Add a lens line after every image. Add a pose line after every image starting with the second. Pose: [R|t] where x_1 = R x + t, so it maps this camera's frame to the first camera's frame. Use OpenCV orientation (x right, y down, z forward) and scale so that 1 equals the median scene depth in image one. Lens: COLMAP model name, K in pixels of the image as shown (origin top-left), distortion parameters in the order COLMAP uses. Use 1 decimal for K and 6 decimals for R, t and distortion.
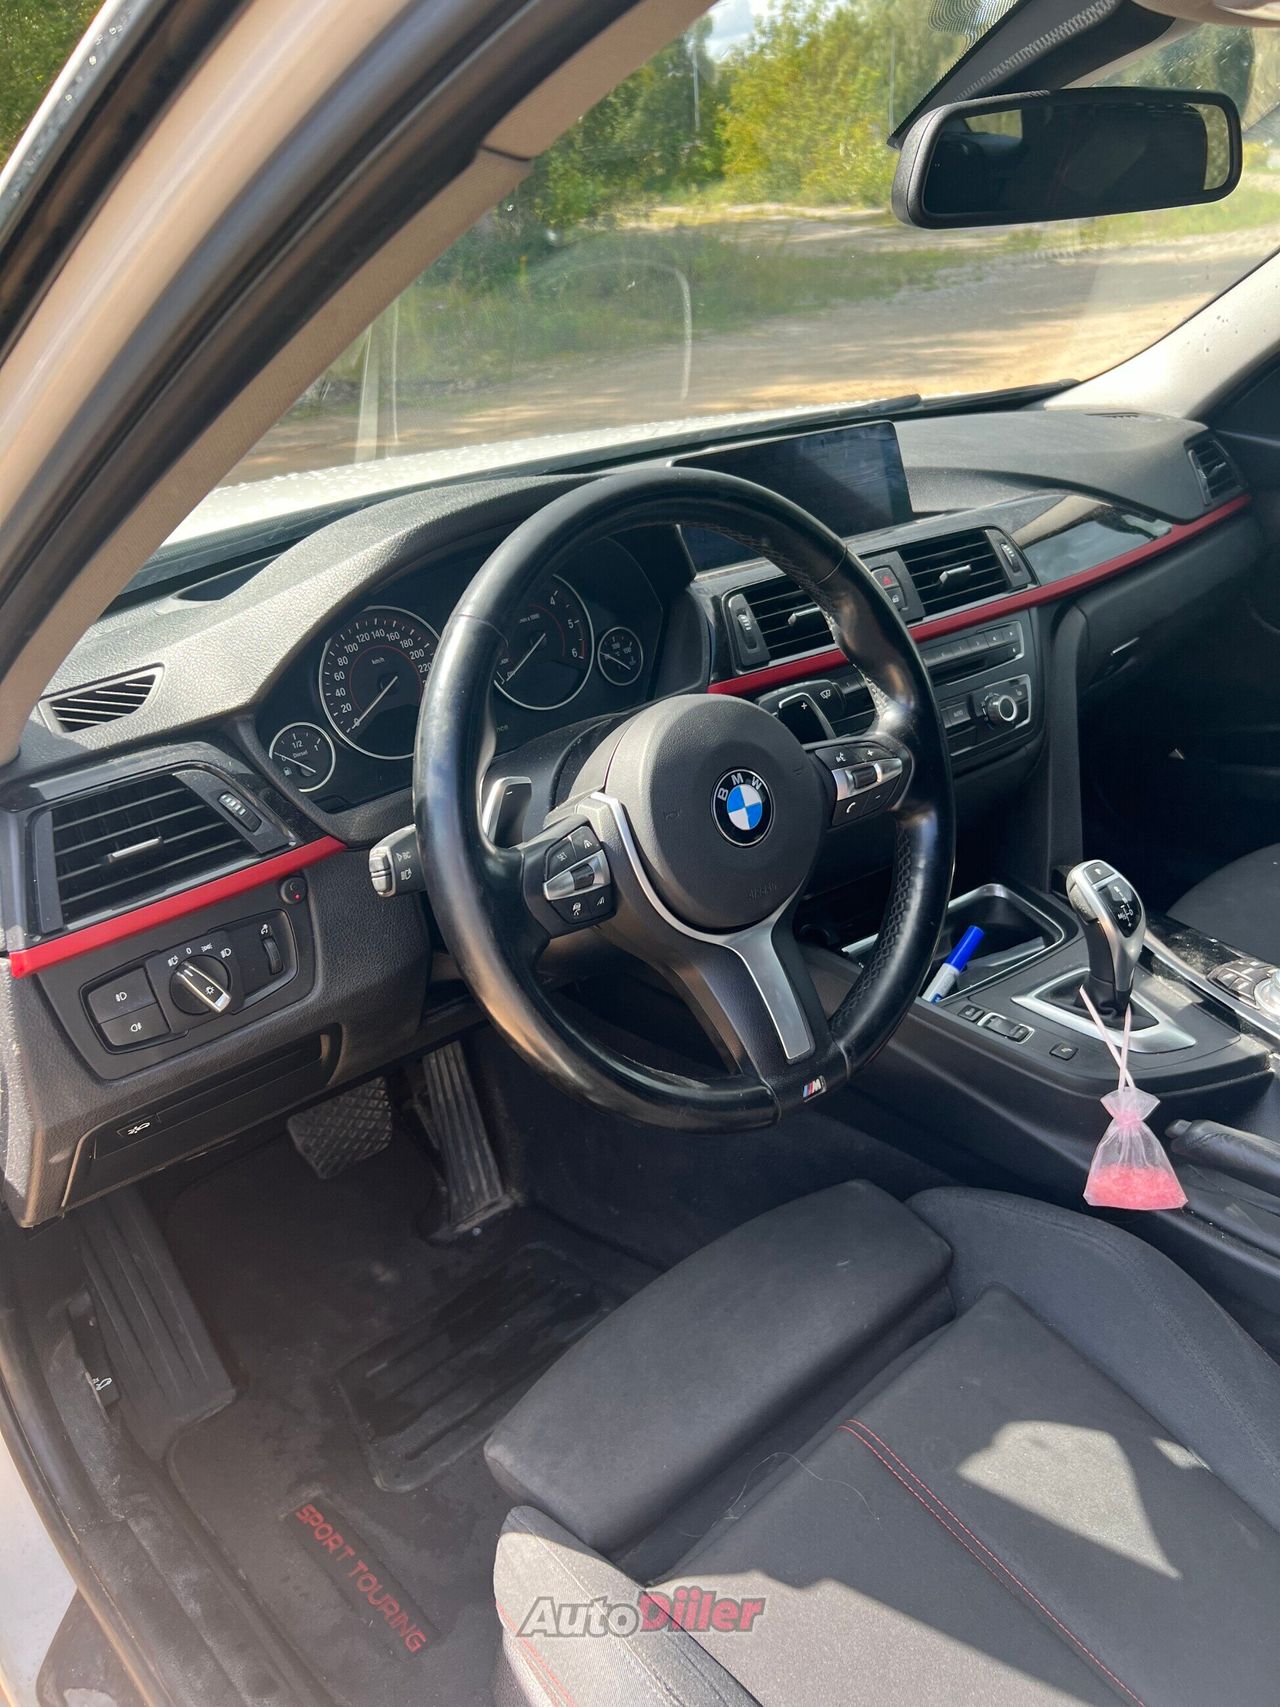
lens RADIAL K [[1351.8, 0, 640.0], [0, 1351.8, 853.5], [0, 0, 1]] dist [0.009034, 0.002923]
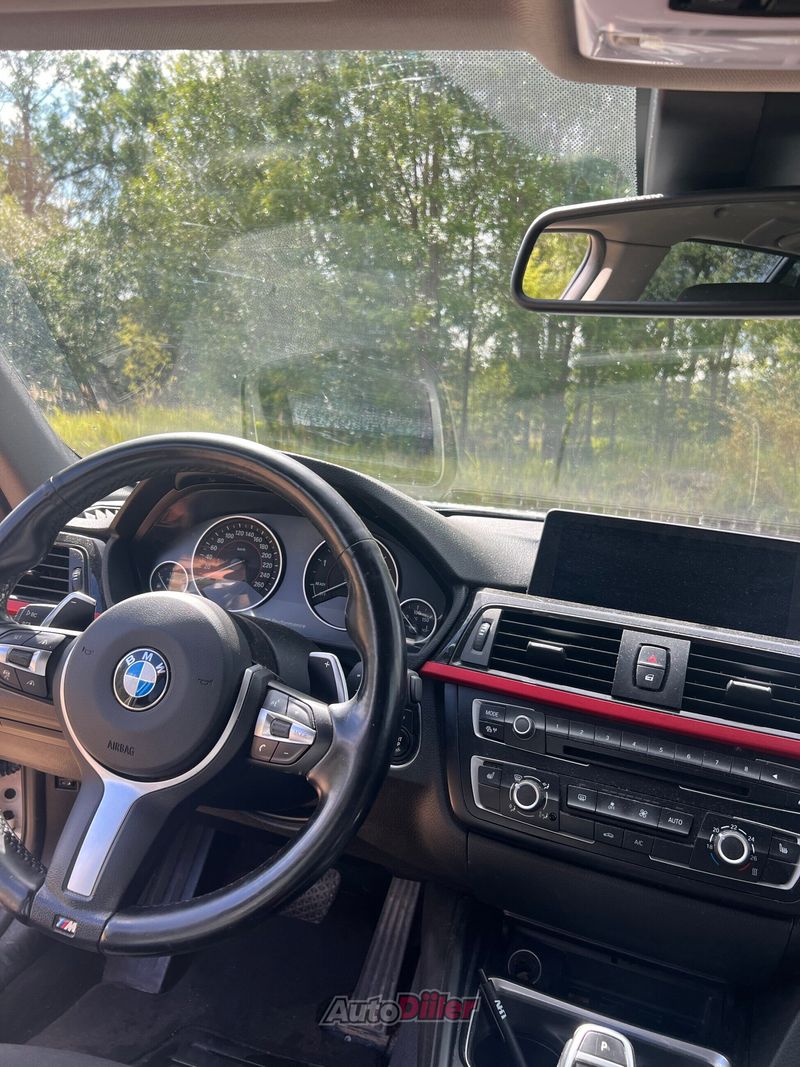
lens RADIAL K [[845.0, 0, 400.0], [0, 845.0, 533.5], [0, 0, 1]] dist [0.009034, 0.002923]
pose [[0.522908, 0.232072, -0.820189, 0.616633], [-0.474317, 0.878711, -0.053768, -0.169616], [0.708231, 0.417145, 0.569560, 0.494144]]
